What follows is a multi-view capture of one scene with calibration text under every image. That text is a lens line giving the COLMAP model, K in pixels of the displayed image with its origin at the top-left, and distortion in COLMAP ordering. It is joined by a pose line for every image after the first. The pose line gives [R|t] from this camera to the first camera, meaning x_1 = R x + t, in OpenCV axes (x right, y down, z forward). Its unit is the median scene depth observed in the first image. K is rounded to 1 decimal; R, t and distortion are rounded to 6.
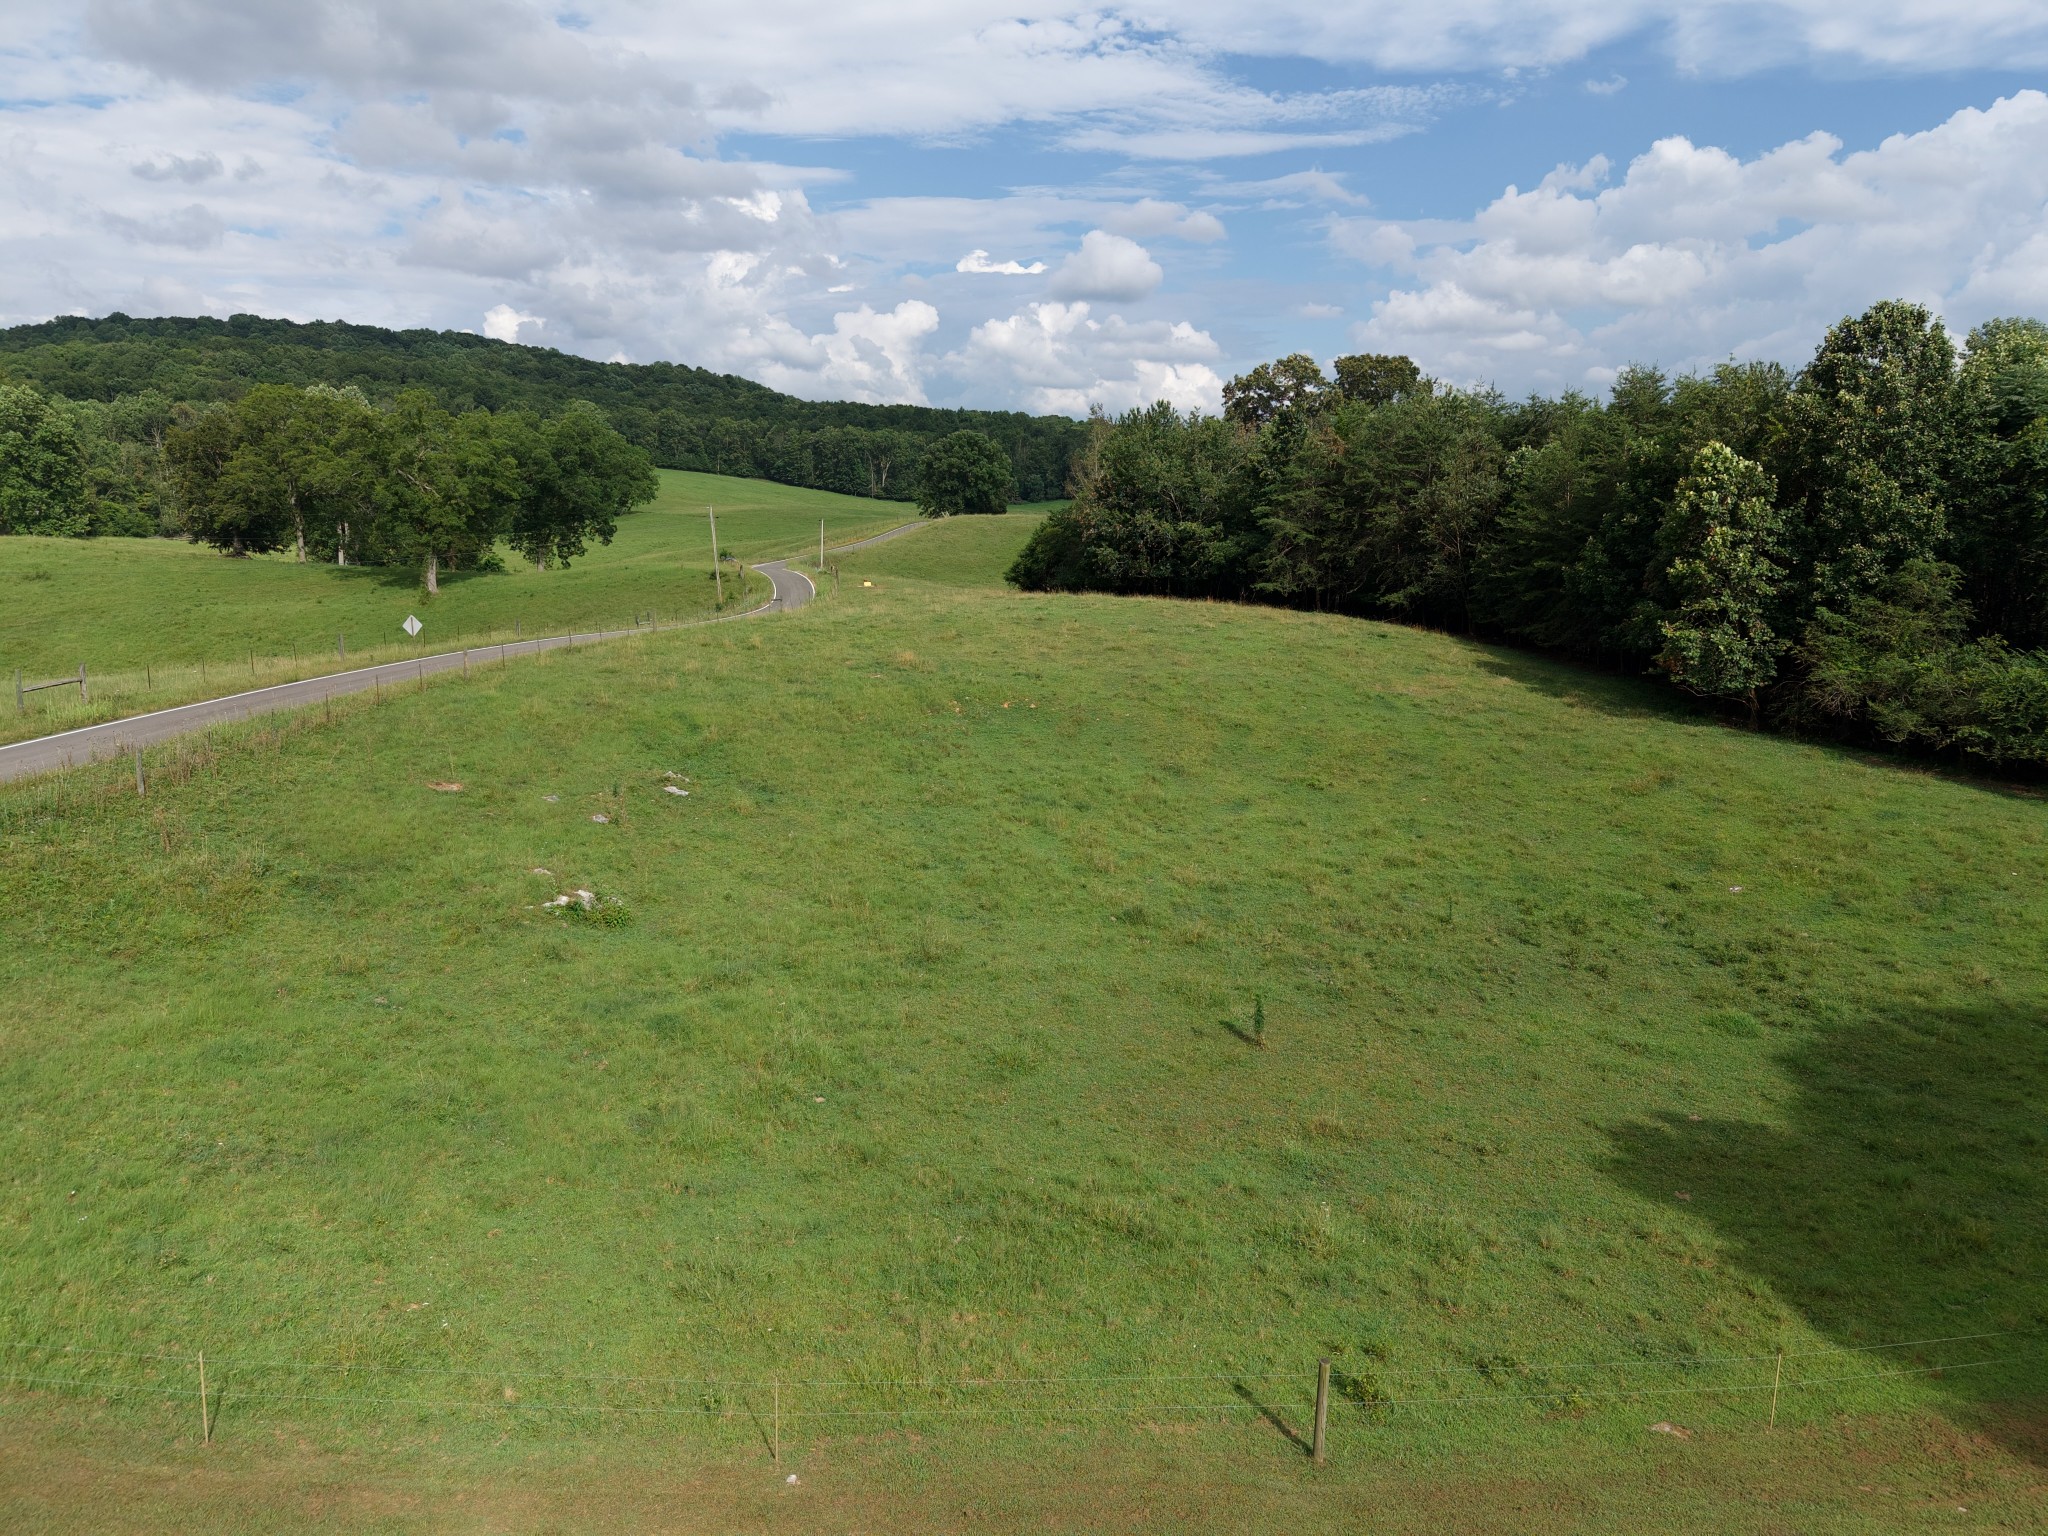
lens RADIAL K [[1370.5, 0, 1025.6], [0, 1370.5, 755.9], [0, 0, 1]] dist [0.014742, -0.016729]
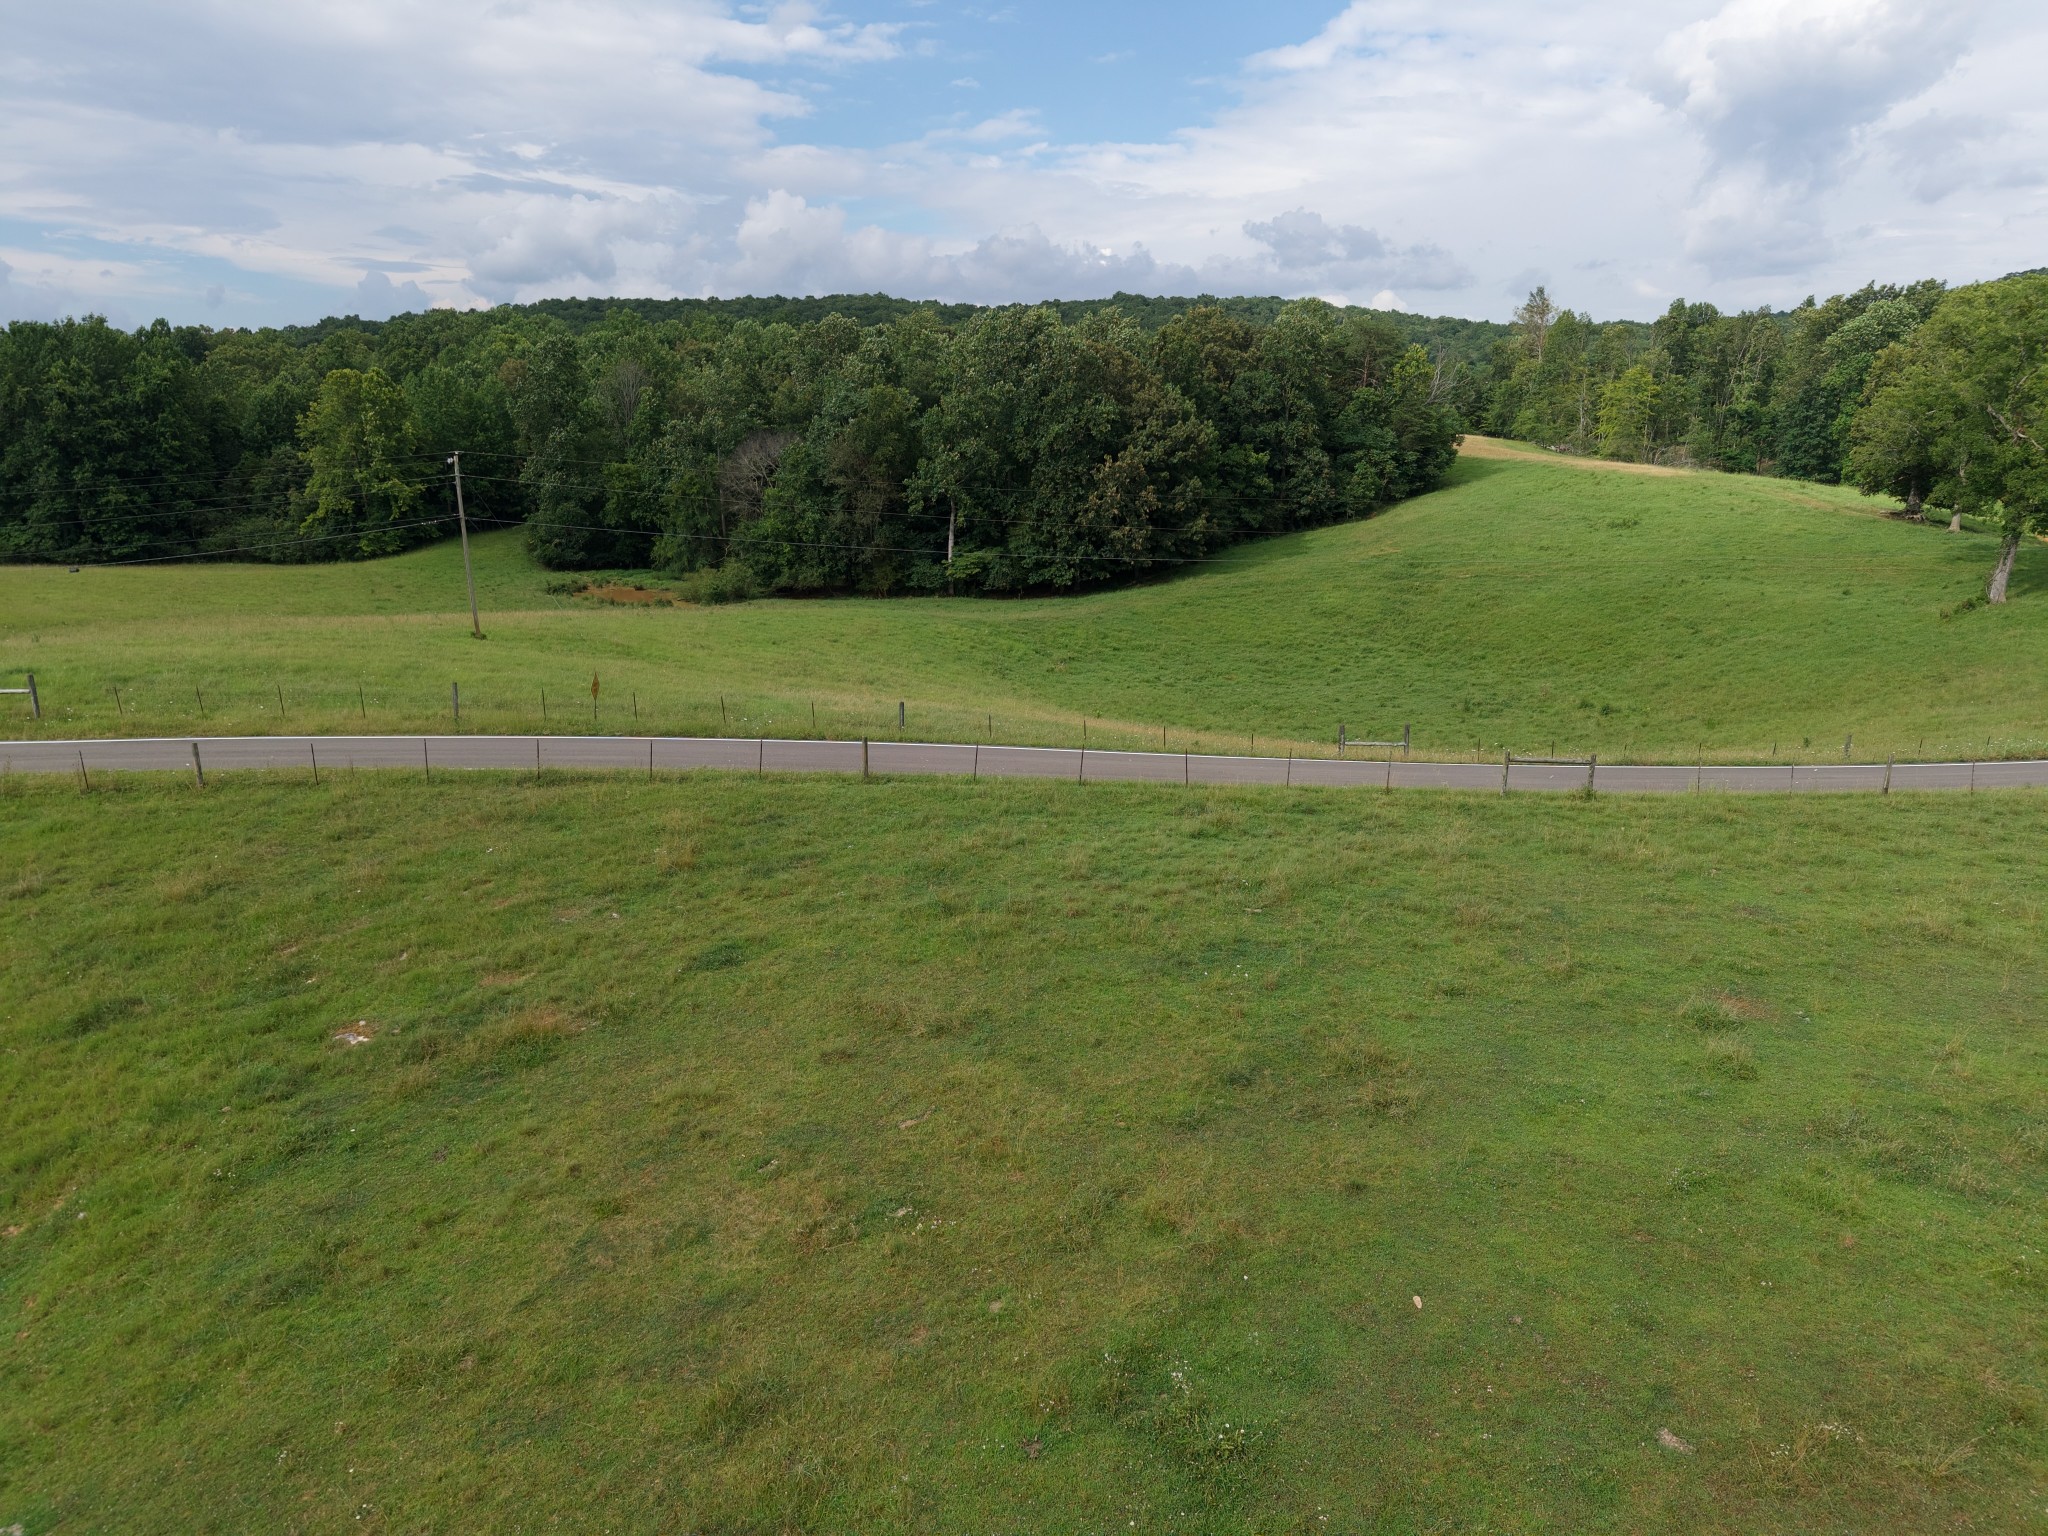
lens RADIAL K [[1370.5, 0, 1025.6], [0, 1370.5, 755.9], [0, 0, 1]] dist [0.014742, -0.016729]
pose [[0.174052, 0.247456, -0.953138, 0.341446], [-0.183834, 0.959061, 0.215424, -0.305622], [0.967425, 0.137724, 0.212418, 1.279306]]
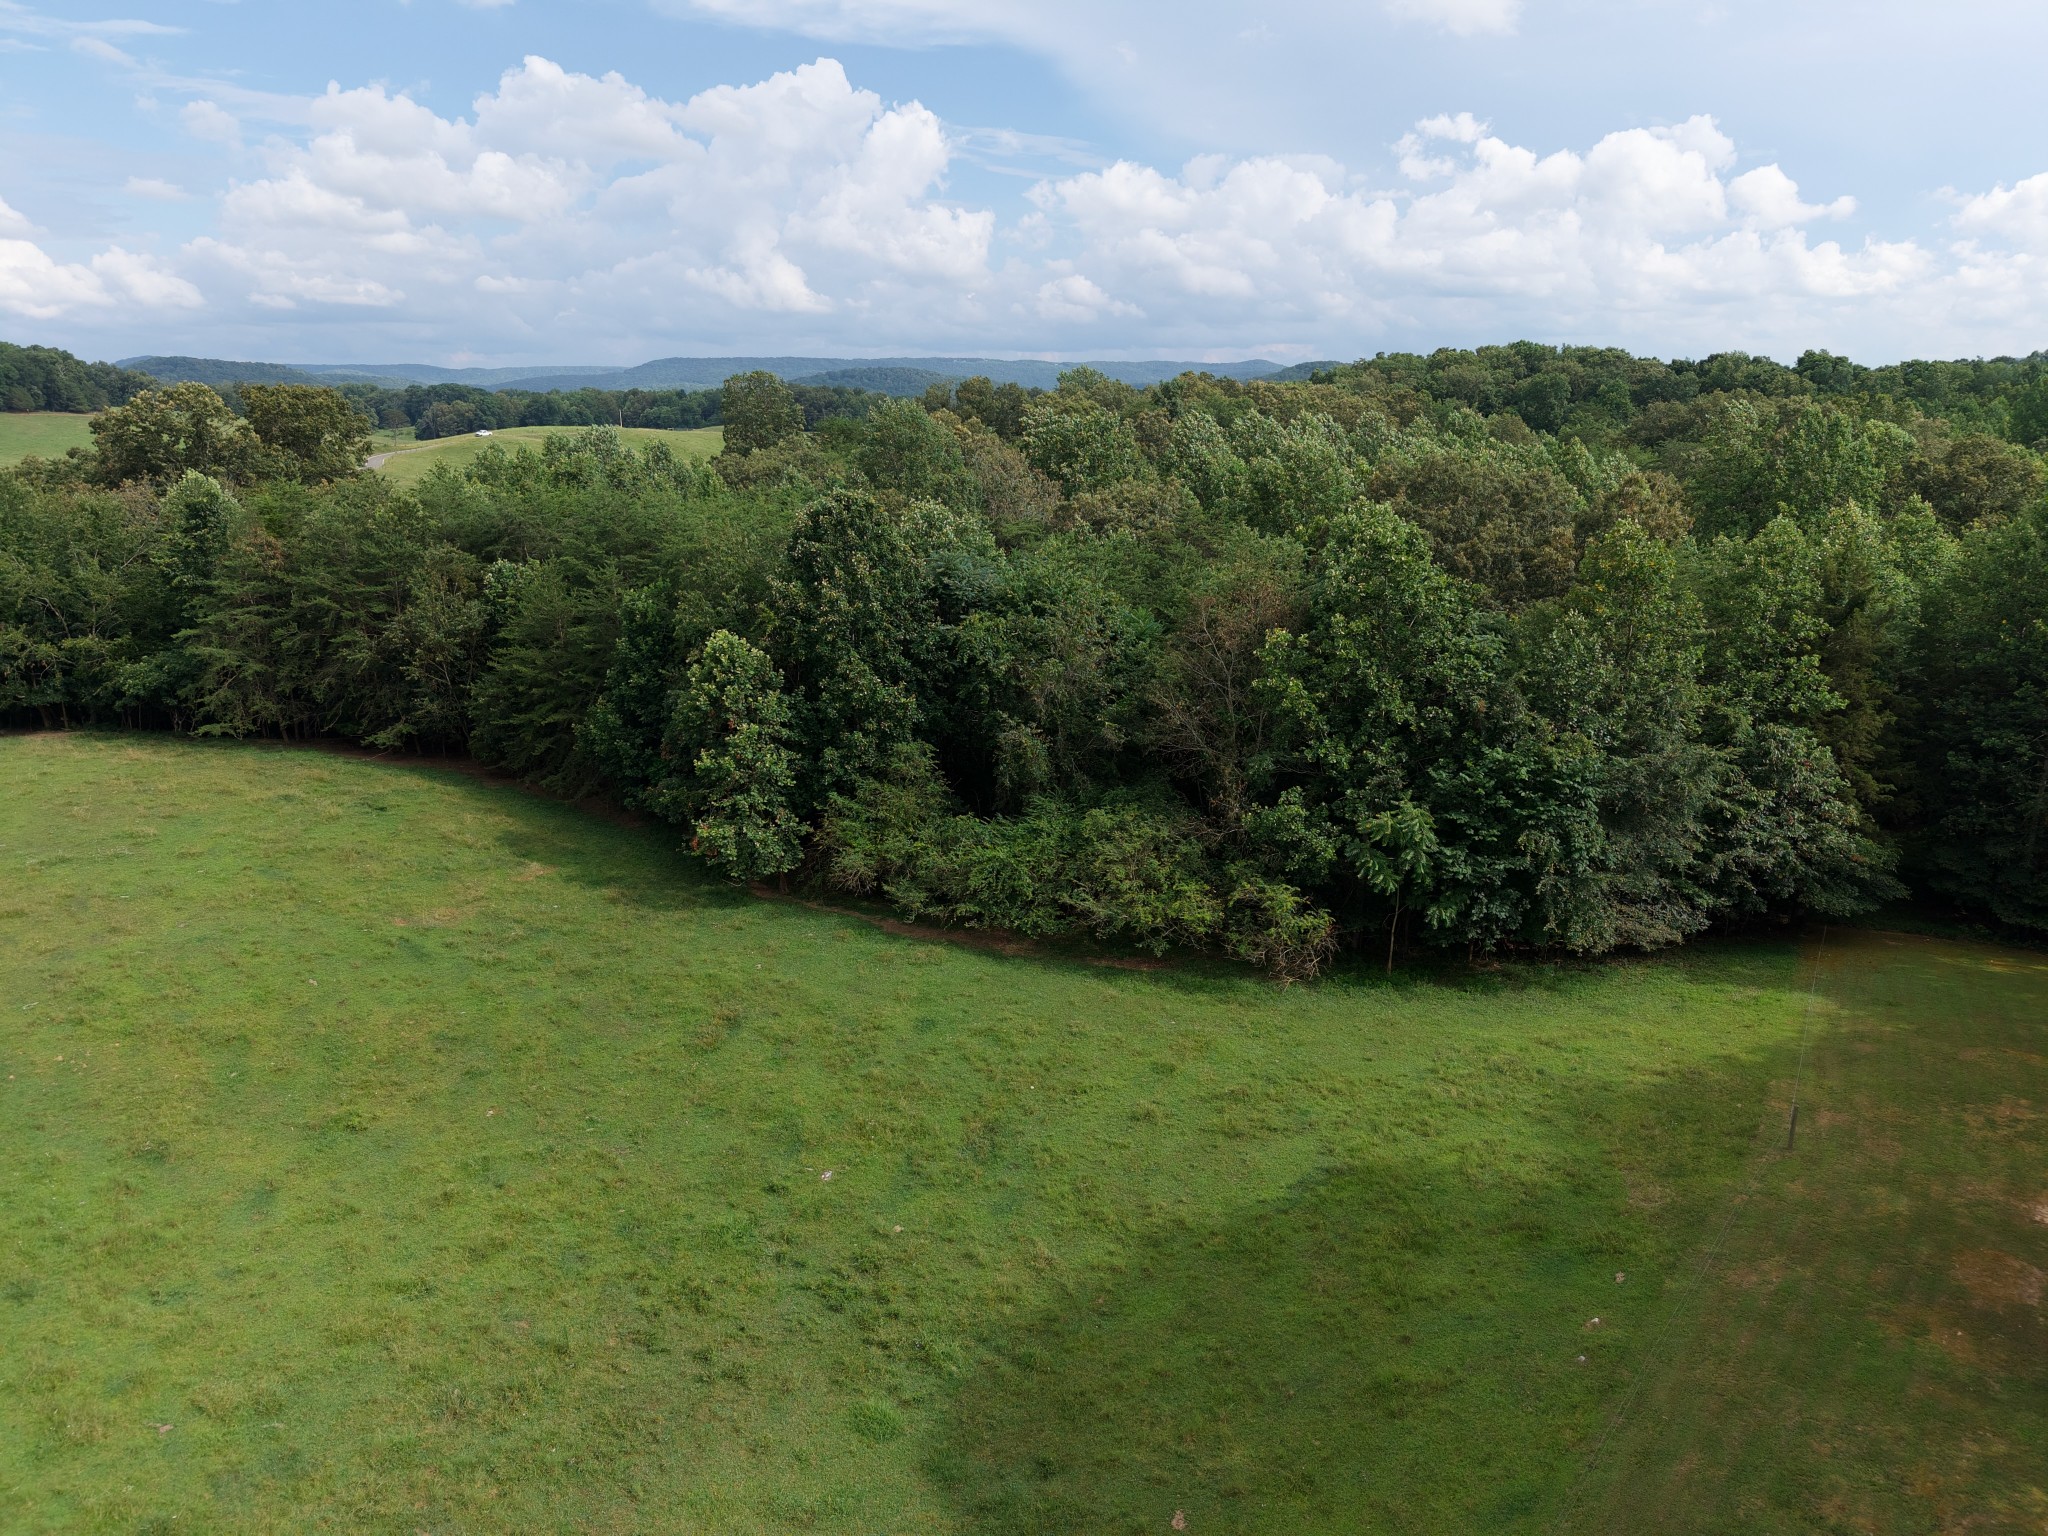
lens RADIAL K [[1370.5, 0, 1025.6], [0, 1370.5, 755.9], [0, 0, 1]] dist [0.014742, -0.016729]
pose [[0.749428, -0.159411, 0.642609, 0.016709], [0.116779, 0.987191, 0.108701, -0.236899], [-0.651706, -0.006421, 0.758444, 0.102387]]
